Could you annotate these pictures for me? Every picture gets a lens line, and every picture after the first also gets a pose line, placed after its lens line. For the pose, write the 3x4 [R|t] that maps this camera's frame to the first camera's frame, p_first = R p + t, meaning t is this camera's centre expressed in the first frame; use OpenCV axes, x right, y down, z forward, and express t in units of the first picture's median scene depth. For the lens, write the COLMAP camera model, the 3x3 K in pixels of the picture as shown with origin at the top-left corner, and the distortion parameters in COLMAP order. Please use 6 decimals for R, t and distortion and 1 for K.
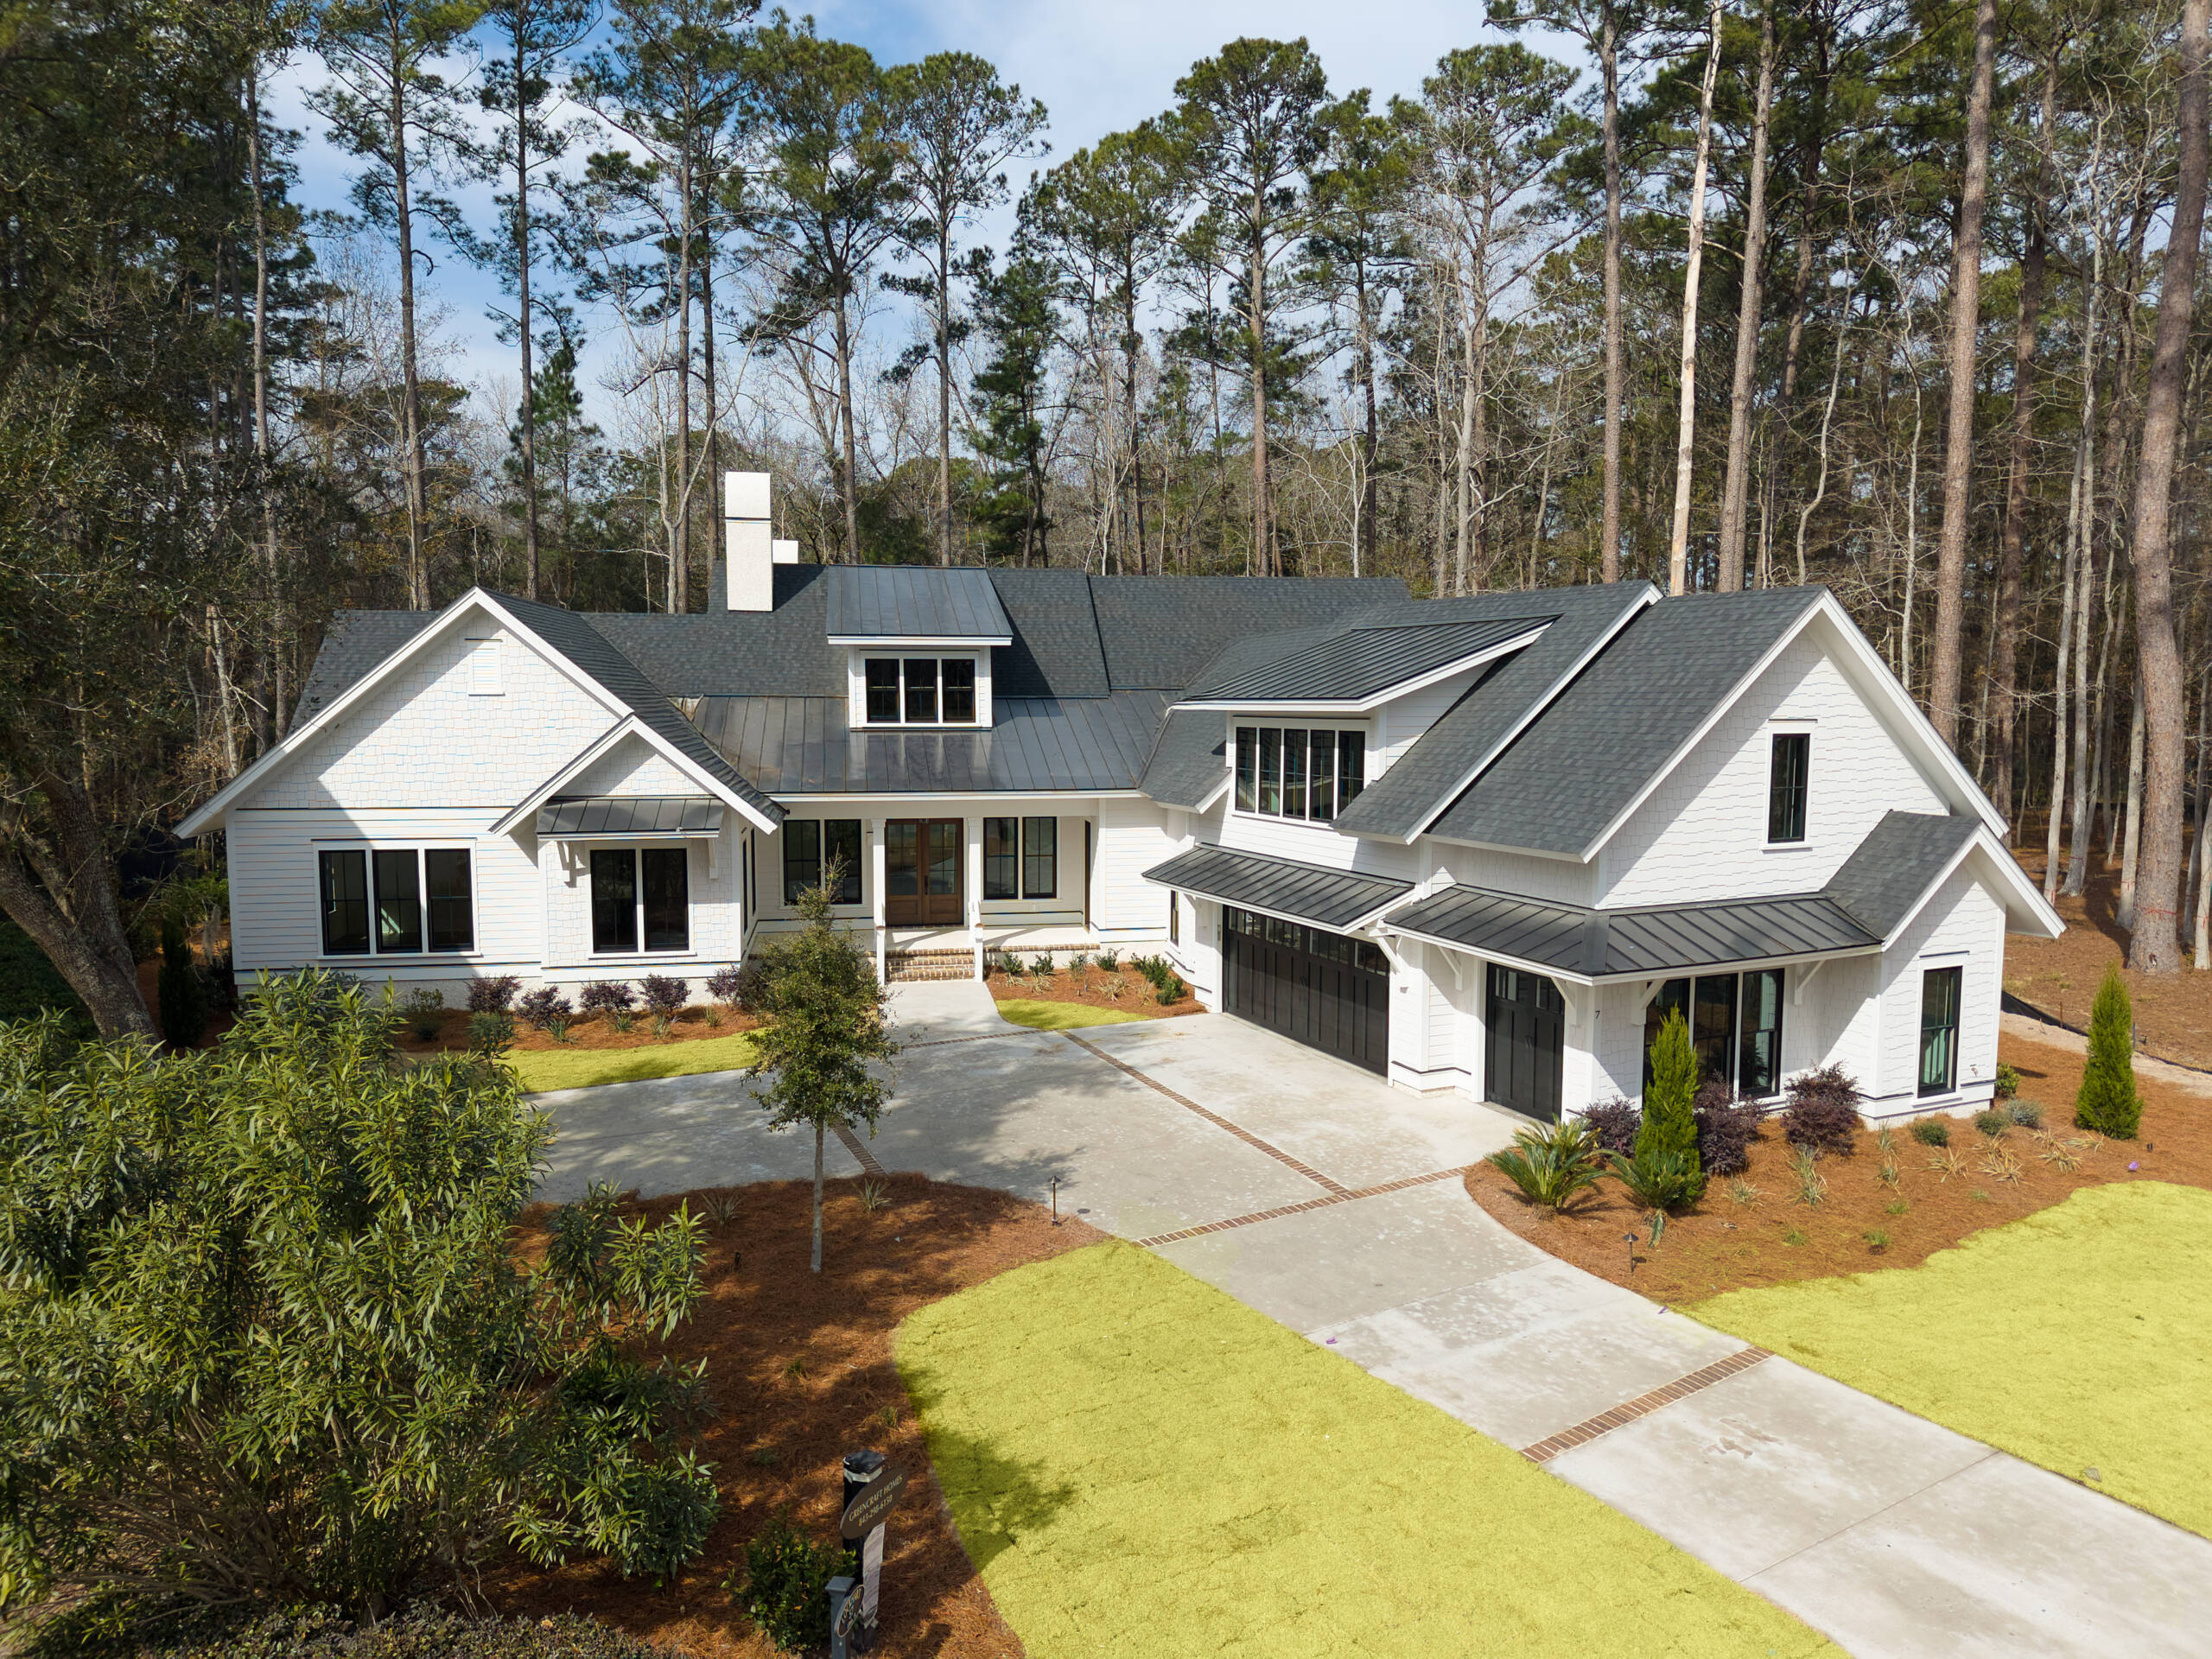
lens RADIAL K [[1479.0, 0, 1099.3], [0, 1479.0, 826.4], [0, 0, 1]] dist [0.033114, -0.032176]
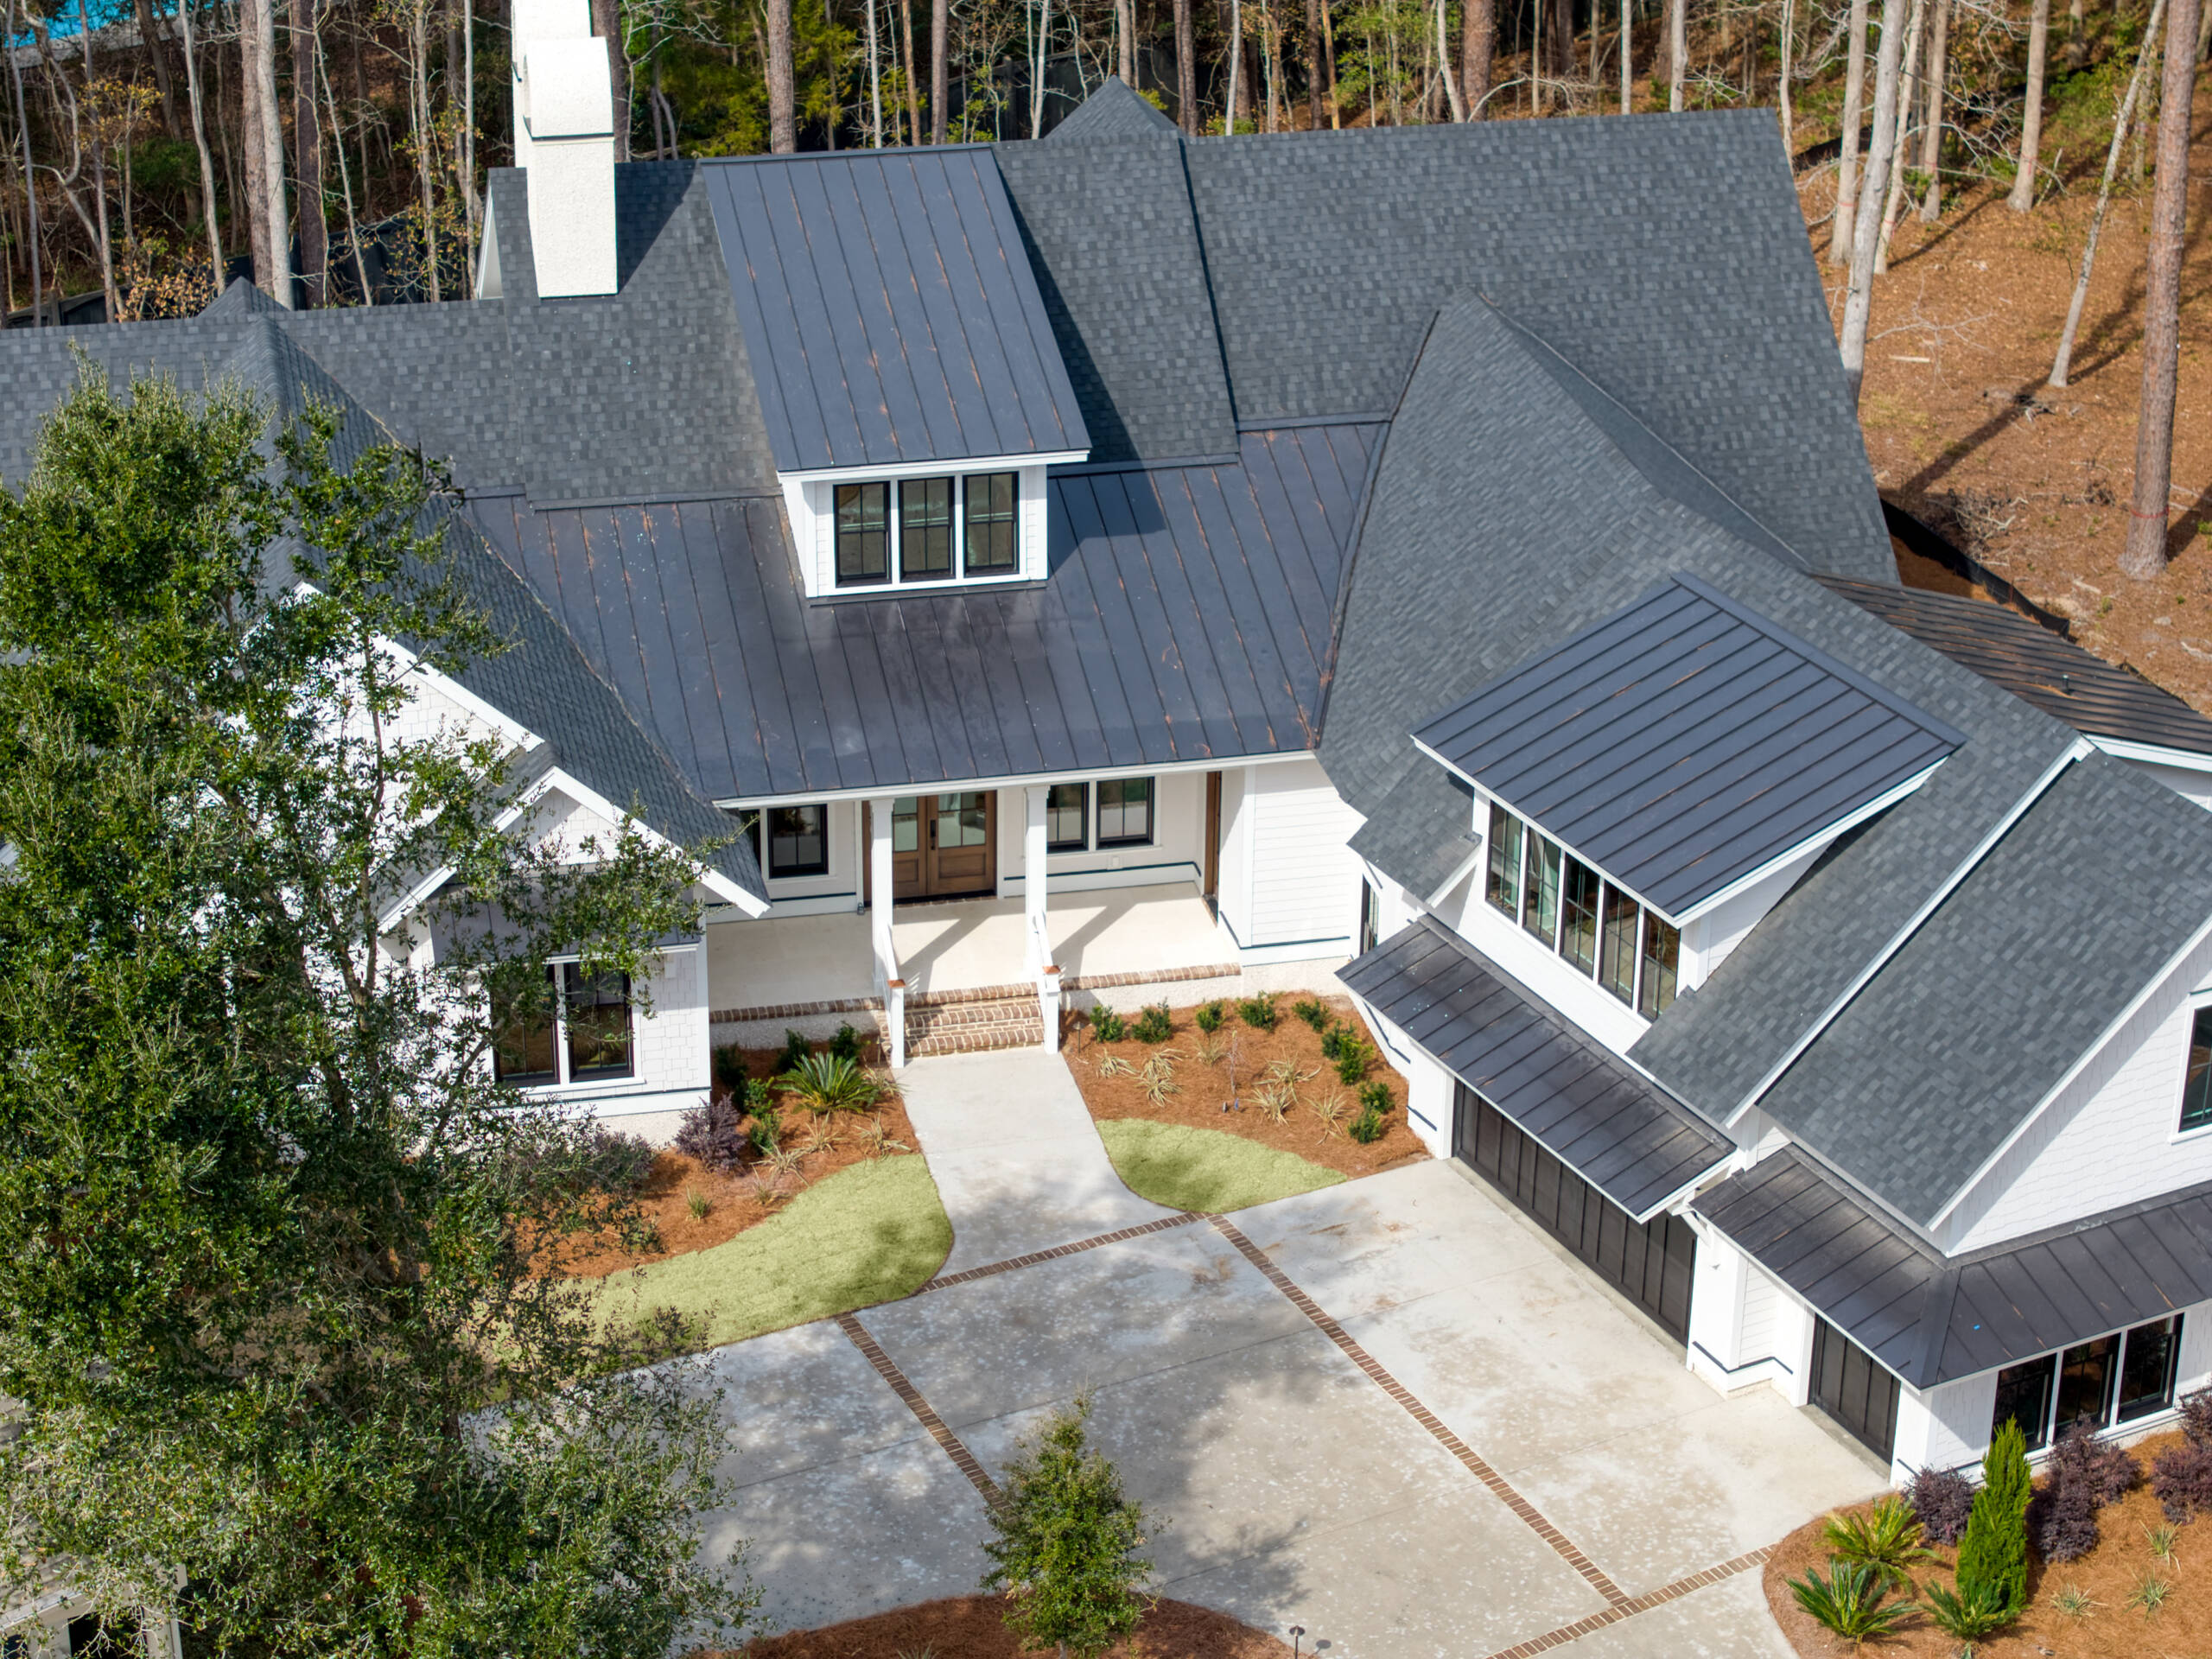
lens RADIAL K [[4465.7, 0, 1134.4], [0, 4465.7, 831.1], [0, 0, 1]] dist [-0.248031, 1.251618]
pose [[0.998415, -0.013164, 0.054714, -0.165466], [-0.005911, 0.942346, 0.334587, -0.680083], [-0.055964, -0.334380, 0.940775, -0.818602]]
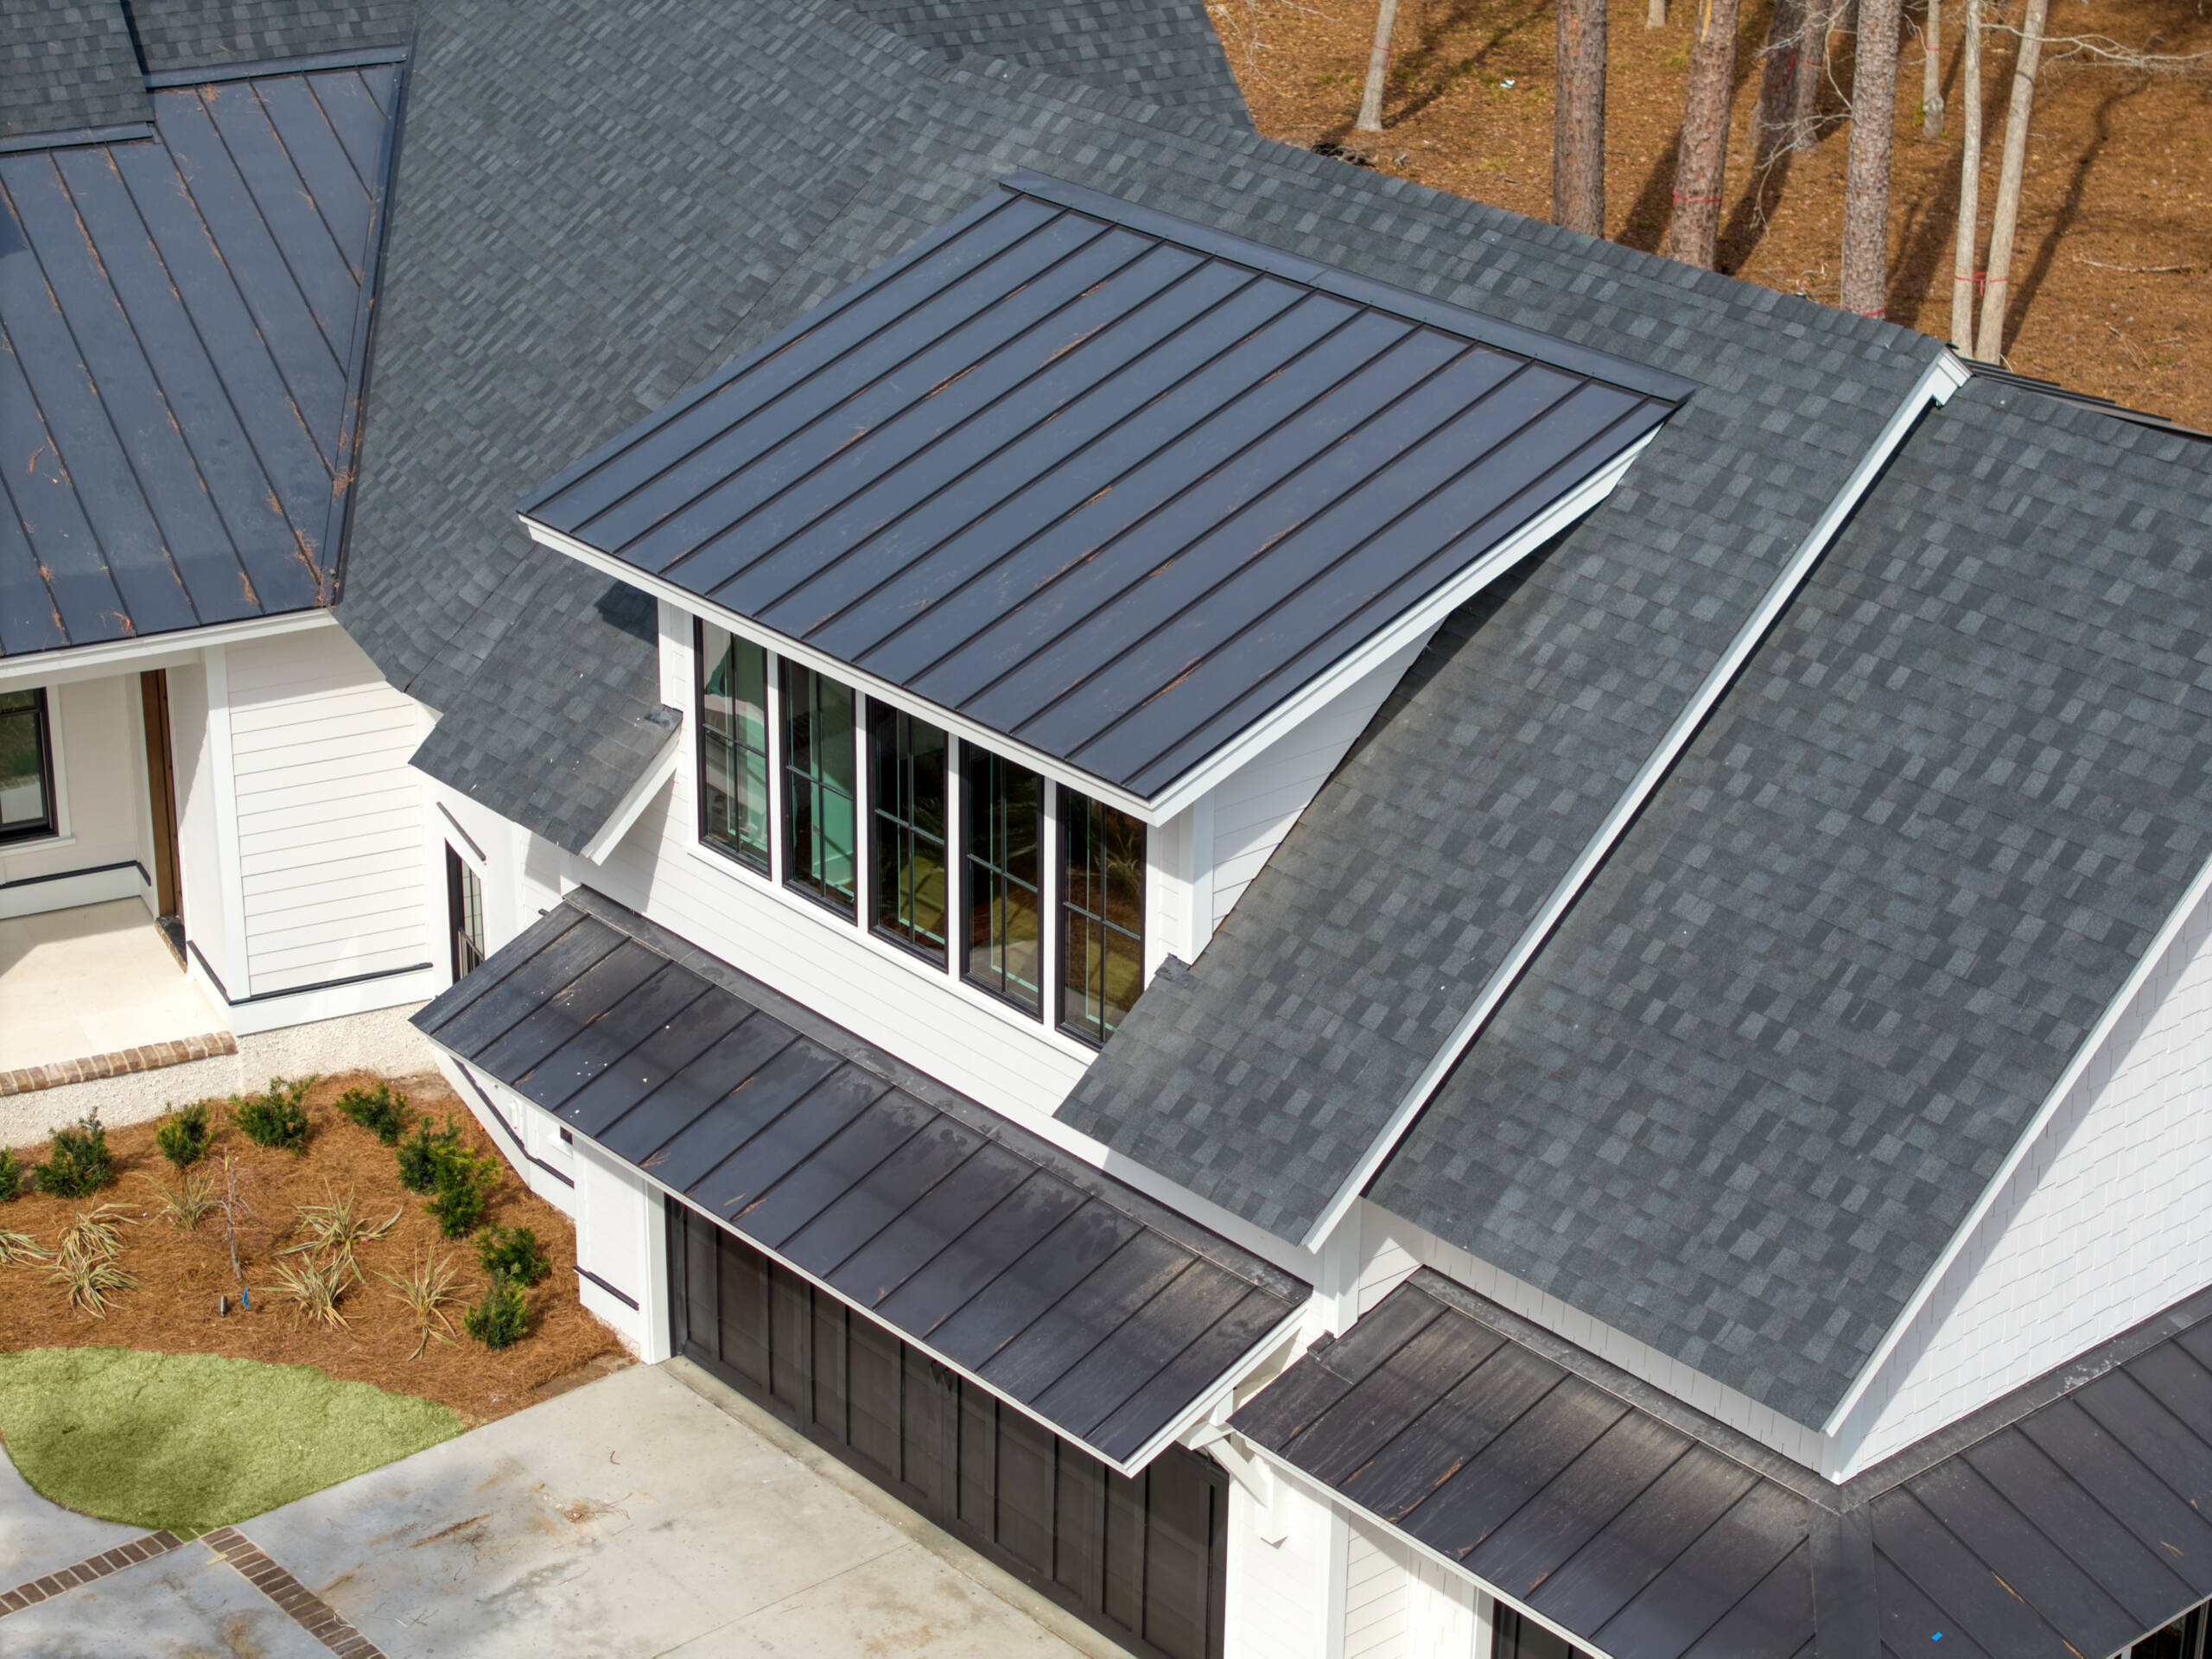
lens RADIAL K [[4465.7, 0, 1134.4], [0, 4465.7, 831.1], [0, 0, 1]] dist [-0.248031, 1.251618]
pose [[0.959494, -0.102493, 0.262425, -0.070592], [0.015698, 0.949480, 0.313434, -0.310575], [-0.281292, -0.296619, 0.912629, 0.072405]]
